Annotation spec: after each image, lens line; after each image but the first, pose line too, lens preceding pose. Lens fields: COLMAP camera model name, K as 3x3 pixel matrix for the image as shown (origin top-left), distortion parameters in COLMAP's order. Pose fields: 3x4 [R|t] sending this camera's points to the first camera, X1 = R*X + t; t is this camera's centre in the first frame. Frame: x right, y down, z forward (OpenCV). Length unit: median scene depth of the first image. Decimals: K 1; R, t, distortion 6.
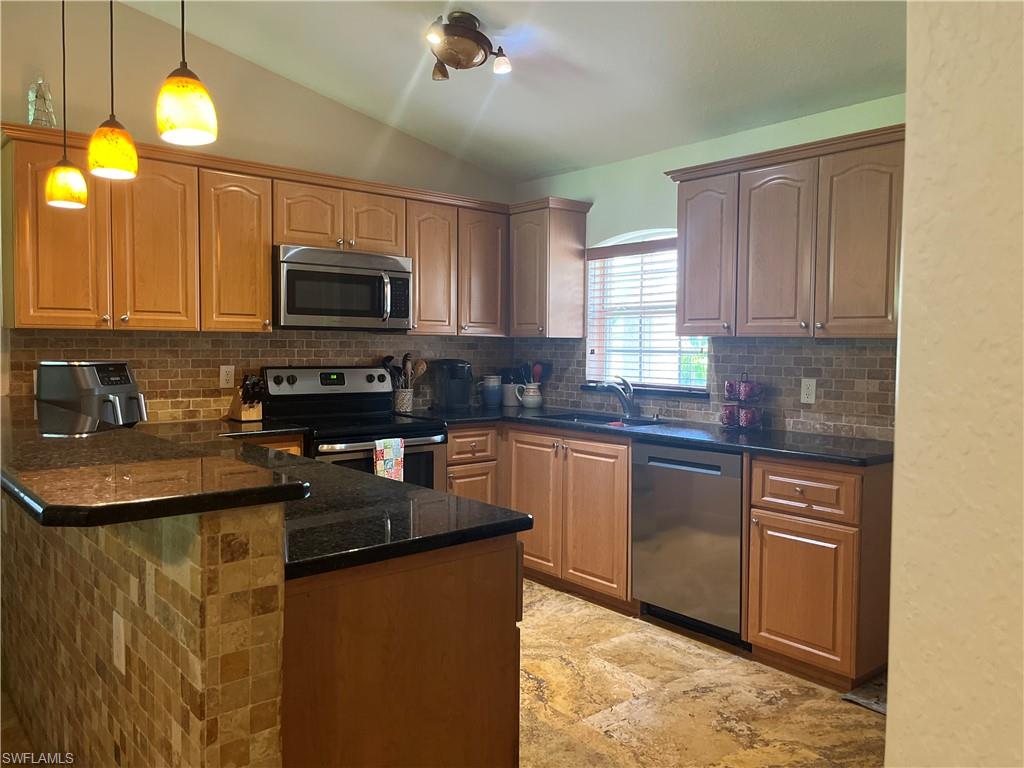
lens RADIAL K [[777.9, 0, 523.2], [0, 777.9, 390.4], [0, 0, 1]] dist [0.079934, -0.112520]
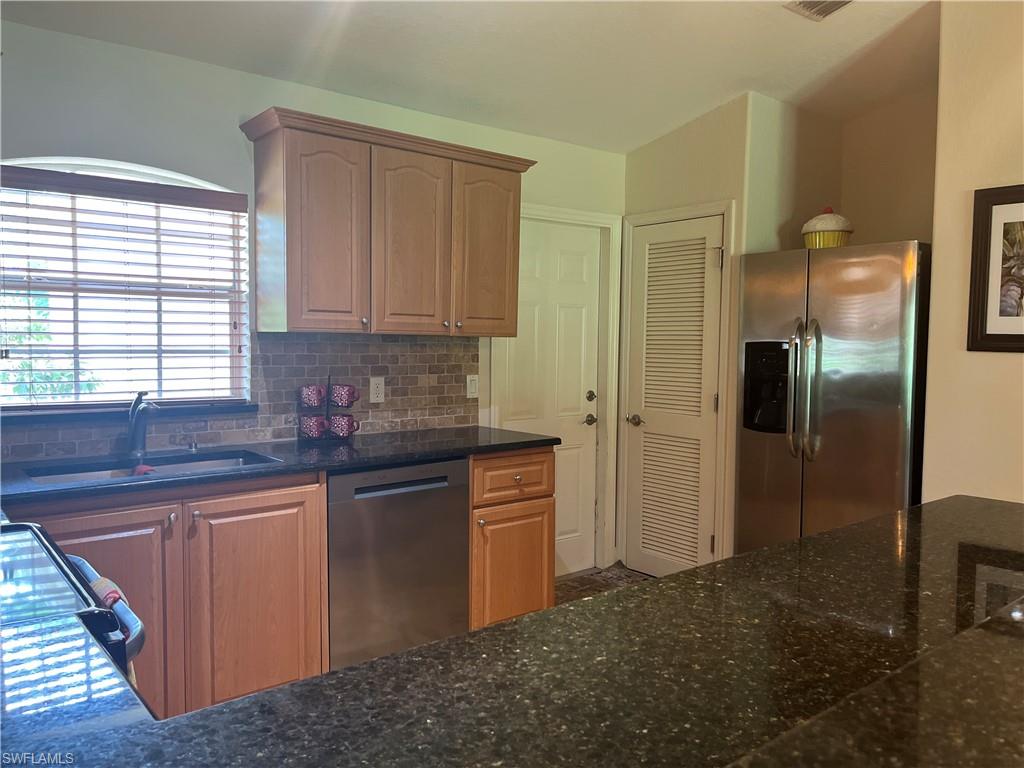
lens RADIAL K [[758.0, 0, 493.0], [0, 758.0, 390.8], [0, 0, 1]] dist [0.073122, -0.107299]
pose [[0.039418, -0.070747, 0.996715, -0.565535], [0.054129, 0.996177, 0.068568, -0.054691], [-0.997756, 0.051248, 0.043097, 0.817892]]
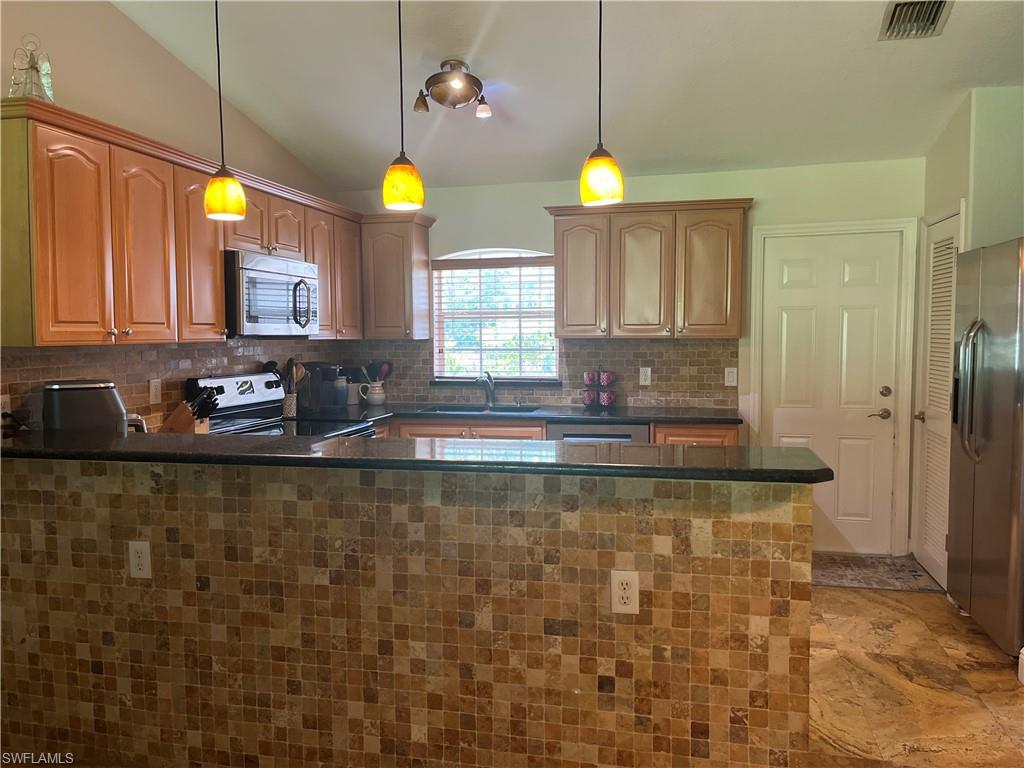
lens RADIAL K [[765.0, 0, 533.2], [0, 765.0, 391.5], [0, 0, 1]] dist [0.080515, -0.107189]
pose [[0.803658, -0.059760, 0.592083, -0.601525], [0.049047, 0.998212, 0.034177, -0.028686], [-0.593066, 0.001573, 0.805152, 0.025688]]
